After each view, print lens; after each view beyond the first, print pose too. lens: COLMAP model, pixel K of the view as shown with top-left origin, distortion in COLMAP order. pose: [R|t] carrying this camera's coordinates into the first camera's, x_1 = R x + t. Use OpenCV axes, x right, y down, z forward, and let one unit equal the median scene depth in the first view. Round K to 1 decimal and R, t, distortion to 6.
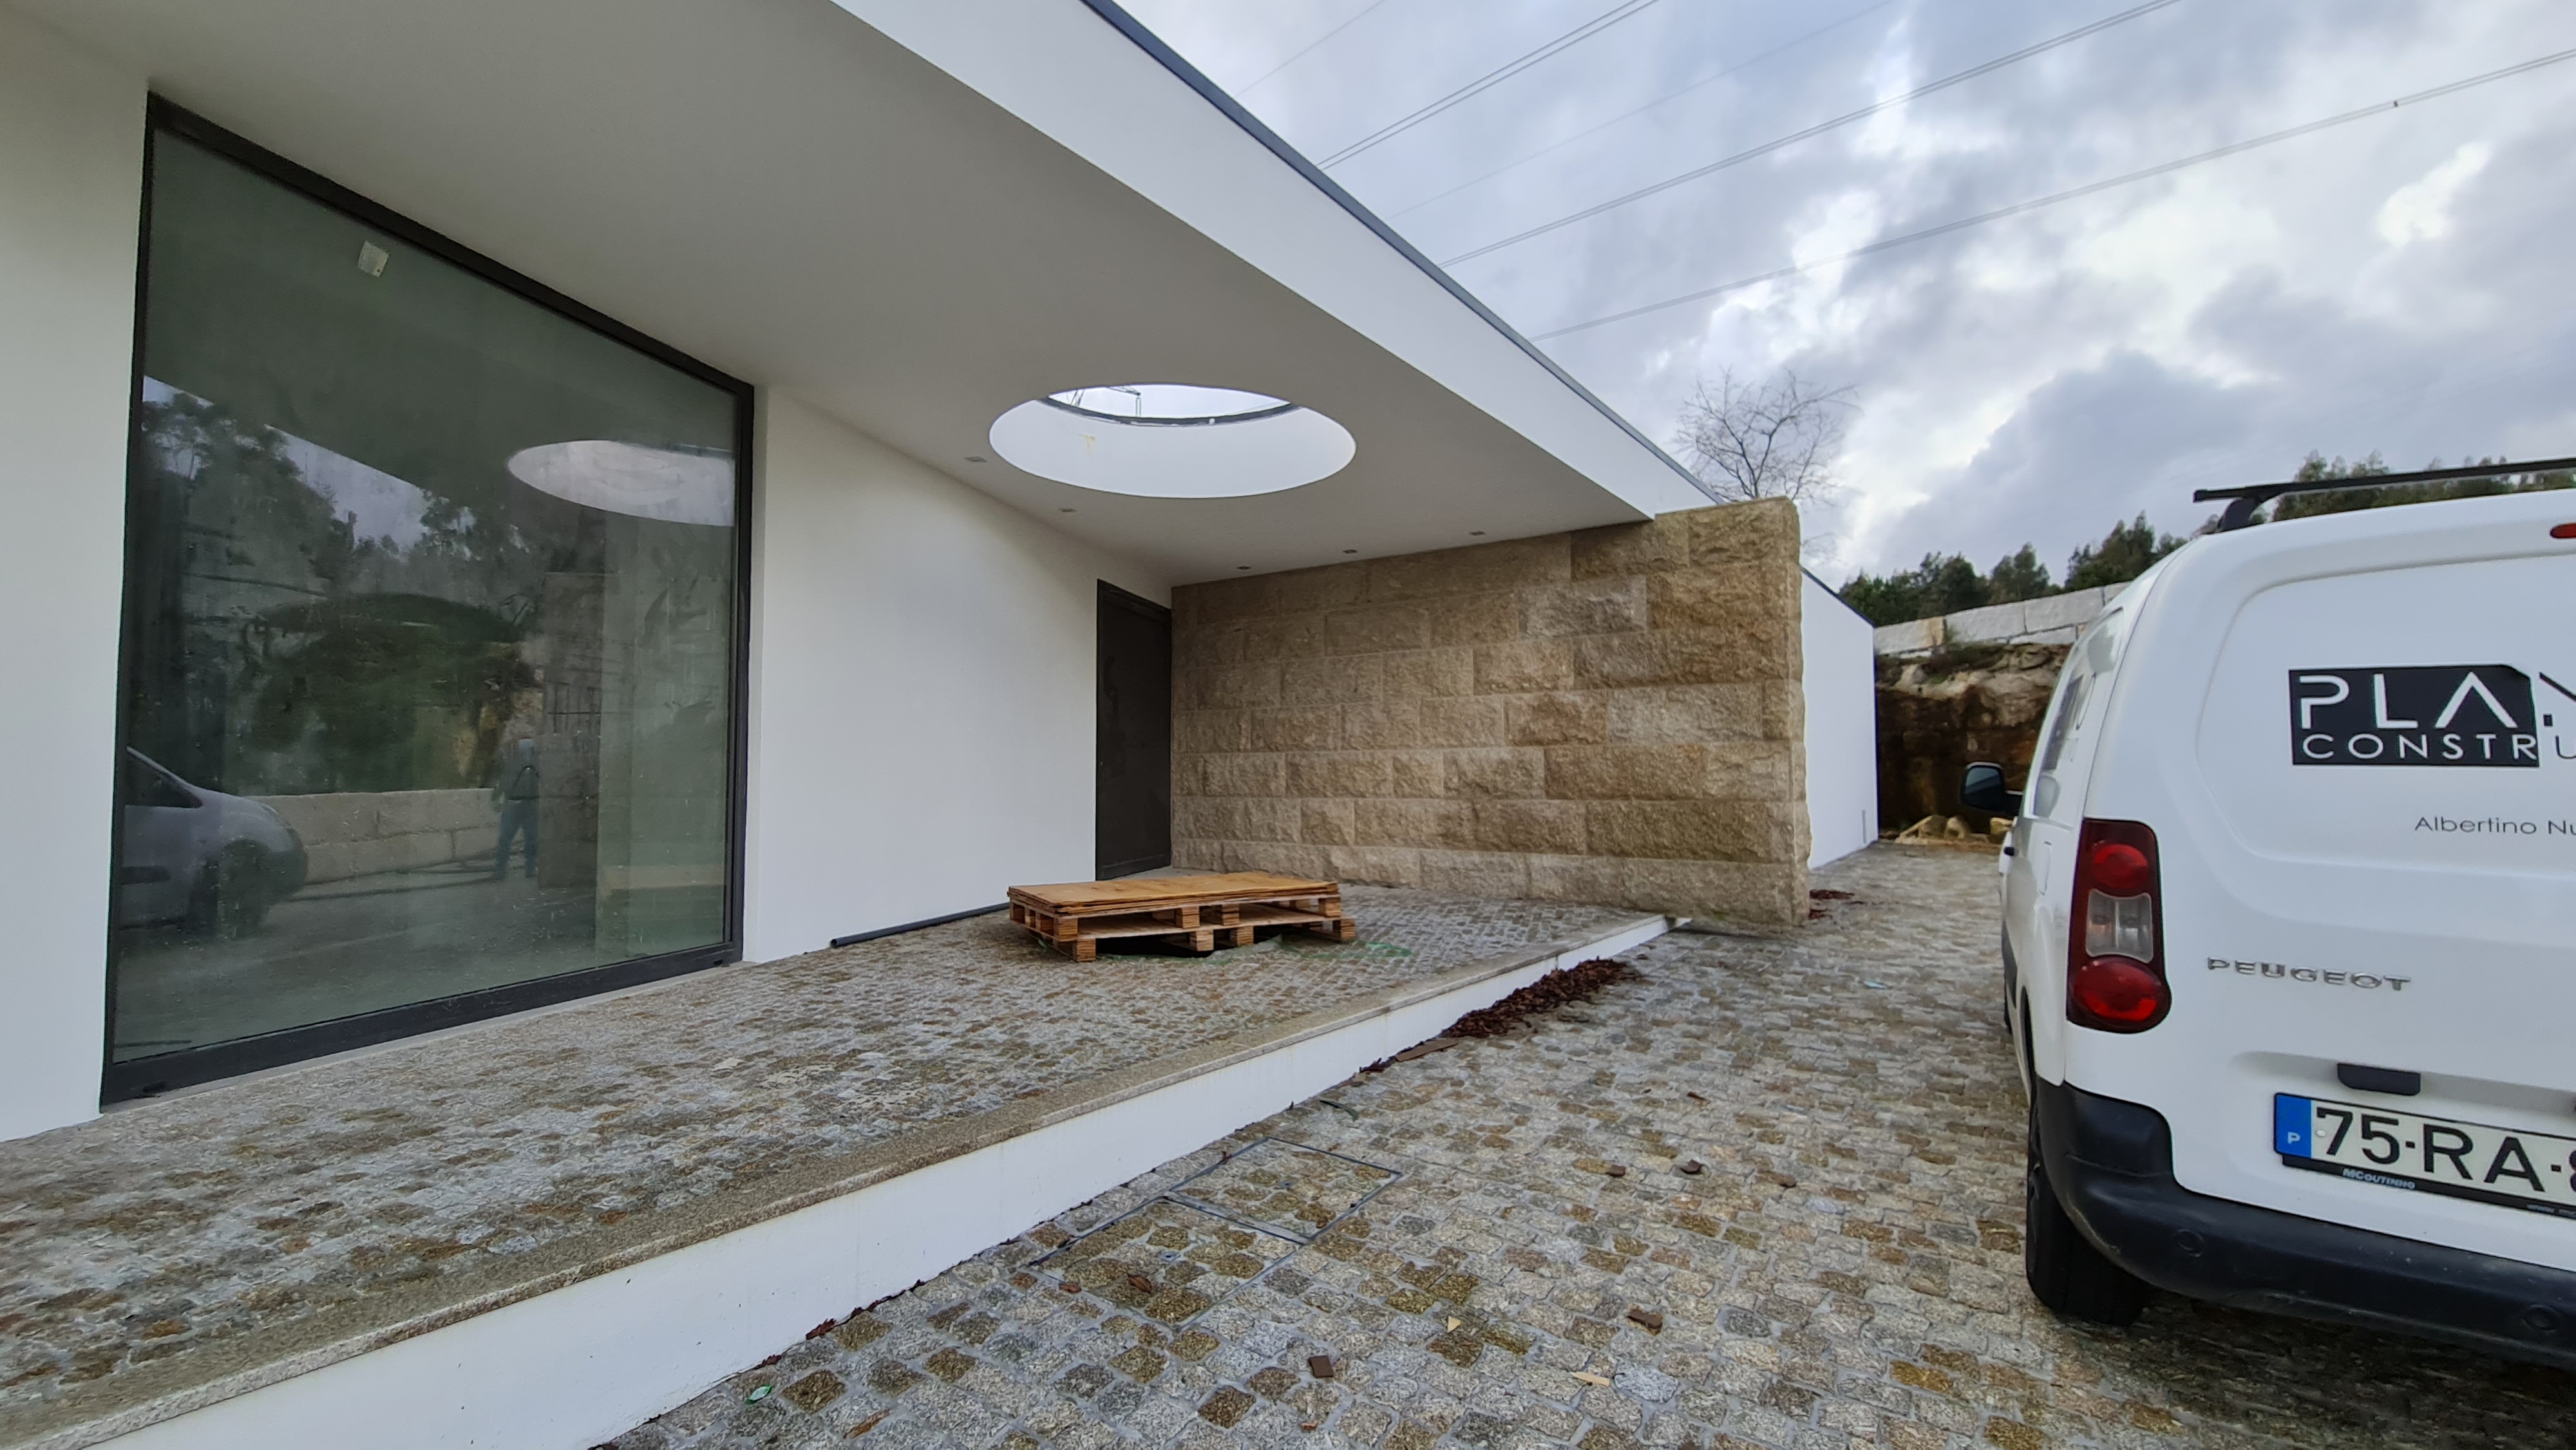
lens RADIAL K [[1034.9, 0, 1291.8], [0, 1034.9, 735.3], [0, 0, 1]] dist [-0.018688, 0.002612]
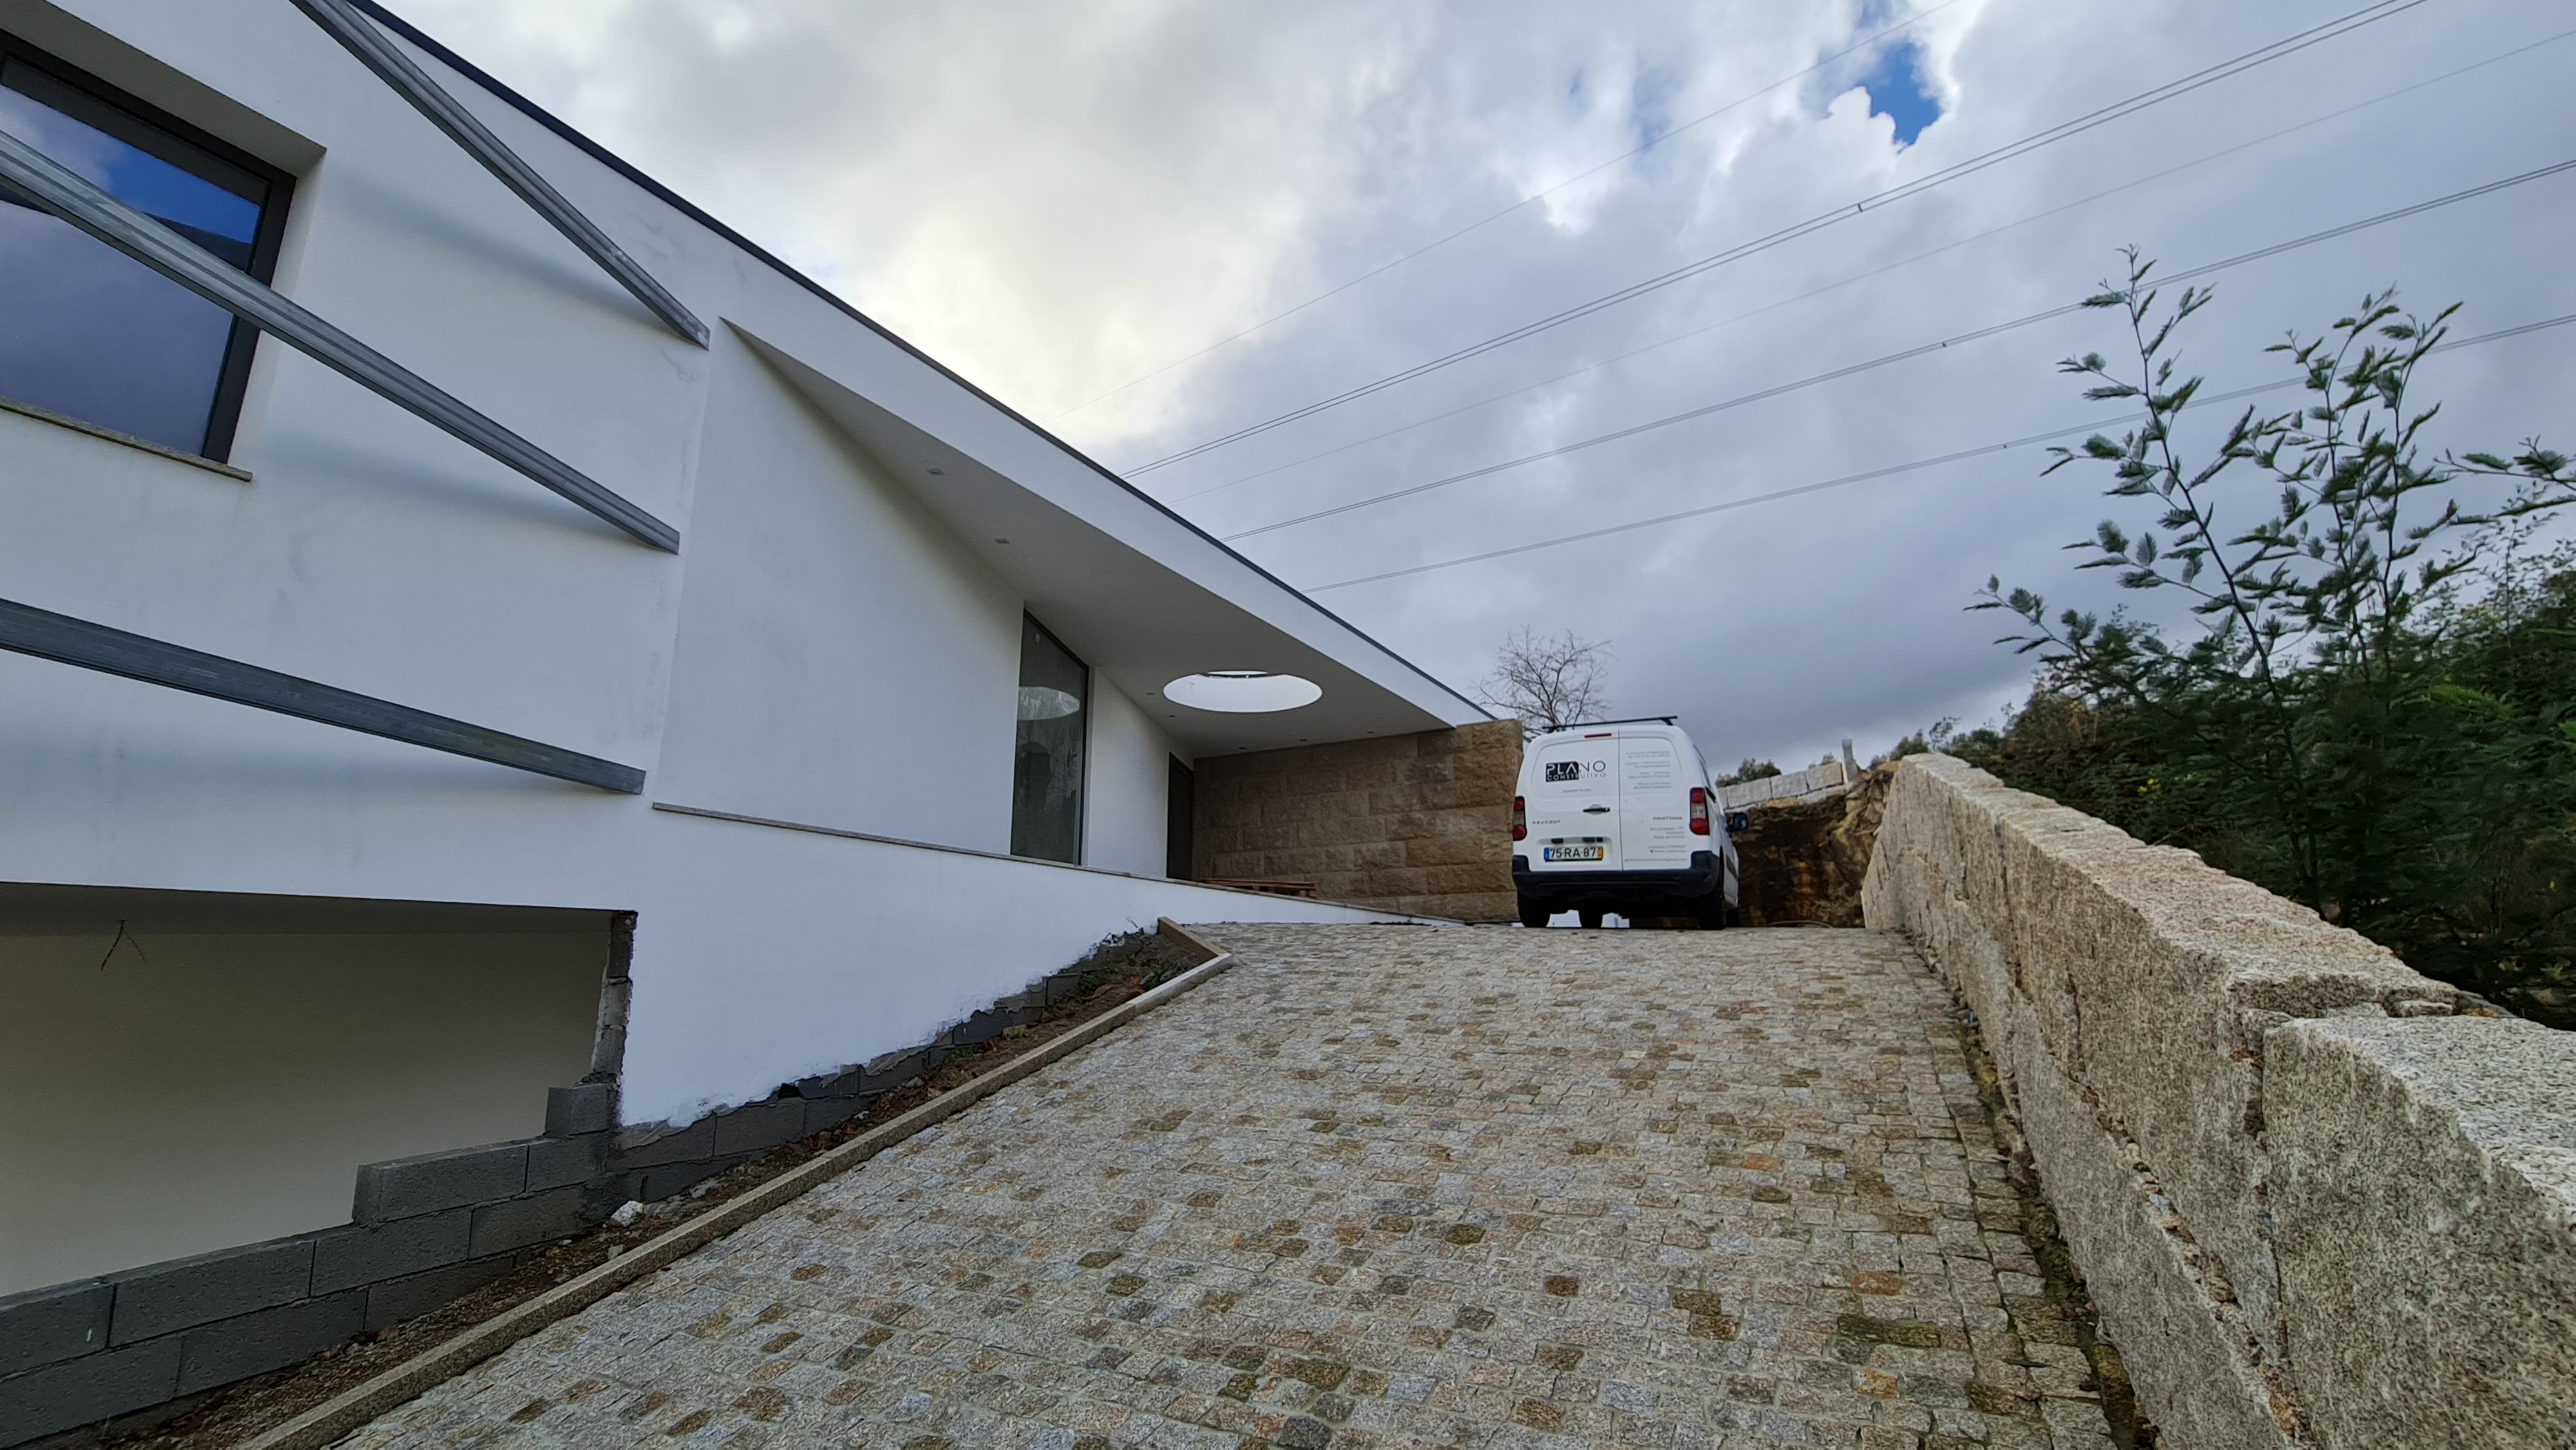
lens RADIAL K [[1034.9, 0, 1293.8], [0, 1034.9, 722.5], [0, 0, 1]] dist [-0.018688, 0.002612]
pose [[0.992721, 0.025692, 0.117664, -0.203575], [-0.001853, 0.980124, -0.198376, 0.182633], [-0.120422, 0.196714, 0.973038, -0.932293]]
